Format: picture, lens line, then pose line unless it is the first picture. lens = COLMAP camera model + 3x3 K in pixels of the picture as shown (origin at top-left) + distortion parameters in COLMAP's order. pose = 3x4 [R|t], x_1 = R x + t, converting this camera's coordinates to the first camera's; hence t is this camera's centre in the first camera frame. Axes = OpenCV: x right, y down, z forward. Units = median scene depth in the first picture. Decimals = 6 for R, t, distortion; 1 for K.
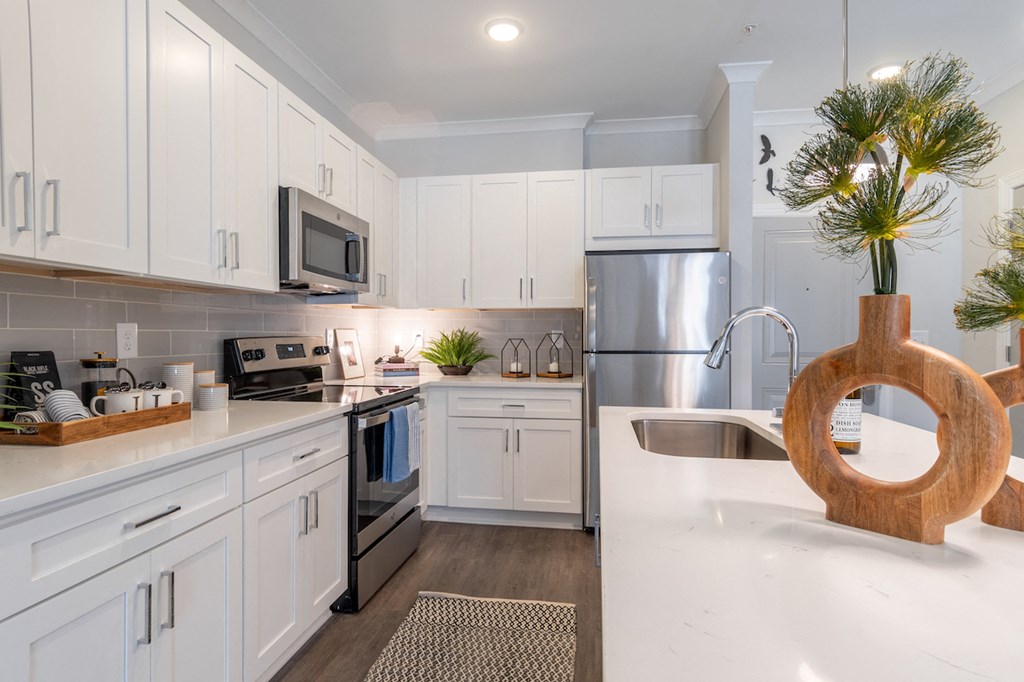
lens RADIAL K [[539.7, 0, 519.1], [0, 539.7, 342.4], [0, 0, 1]] dist [0.002460, -0.003625]
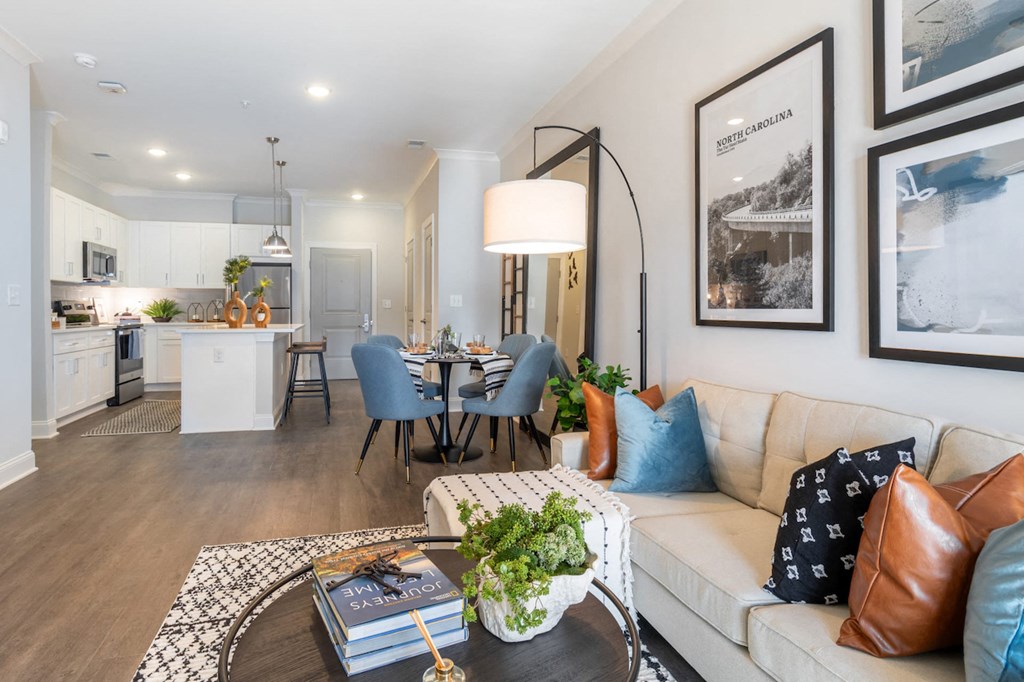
lens RADIAL K [[539.7, 0, 463.4], [0, 539.7, 312.1], [0, 0, 1]] dist [0.002460, -0.003625]
pose [[0.925711, -0.003397, 0.378215, 0.189291], [0.006695, 0.999950, -0.007405, 0.057768], [-0.378171, 0.009387, 0.925688, -1.507590]]
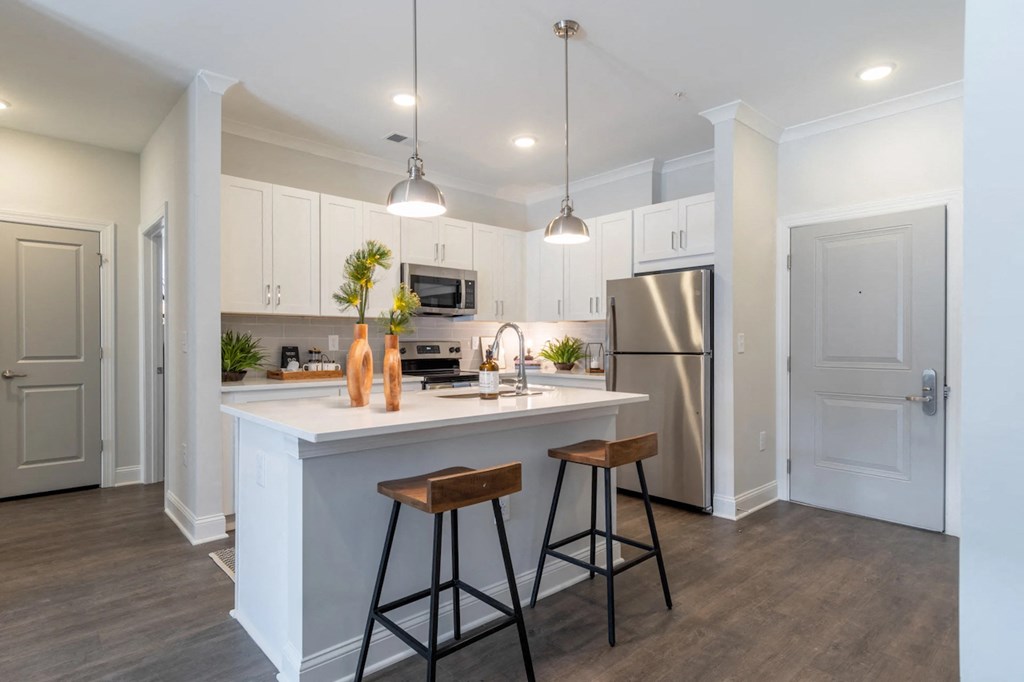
lens RADIAL K [[539.7, 0, 512.0], [0, 539.7, 342.8], [0, 0, 1]] dist [0.002460, -0.003625]
pose [[0.776327, -0.001123, -0.630330, 0.794493], [-0.007403, 0.999913, -0.010899, 0.009708], [0.630287, 0.013128, 0.776251, -0.179551]]
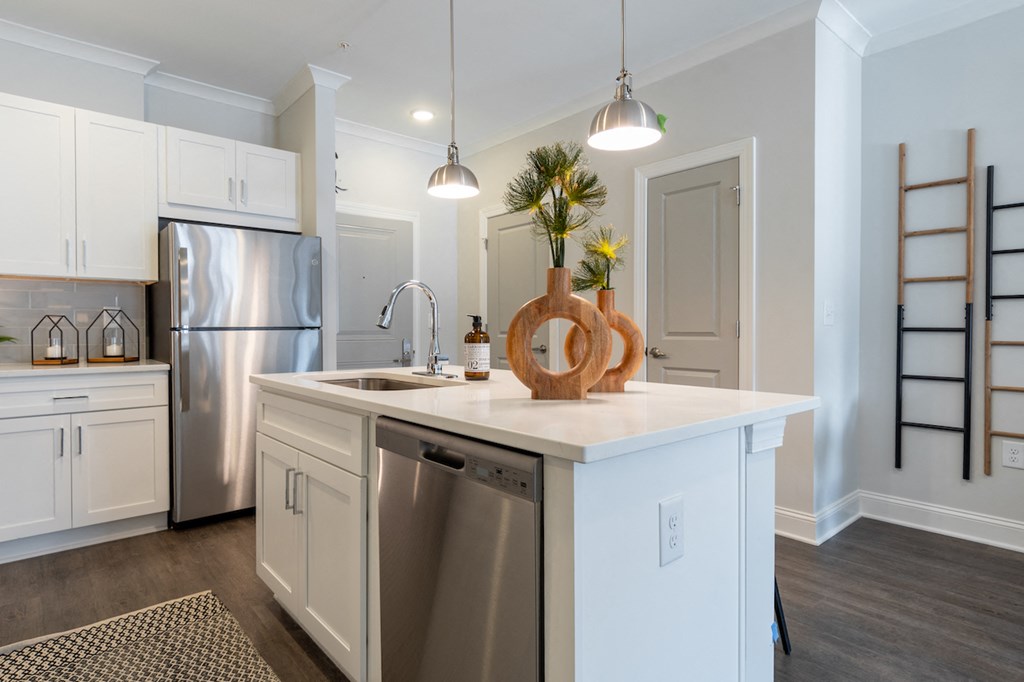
lens RADIAL K [[539.7, 0, 506.5], [0, 539.7, 334.3], [0, 0, 1]] dist [0.002460, -0.003625]
pose [[0.652702, -0.015165, 0.757463, -0.203522], [0.015254, 0.999860, 0.006873, 0.029596], [-0.757461, 0.007069, 0.652842, -0.010310]]
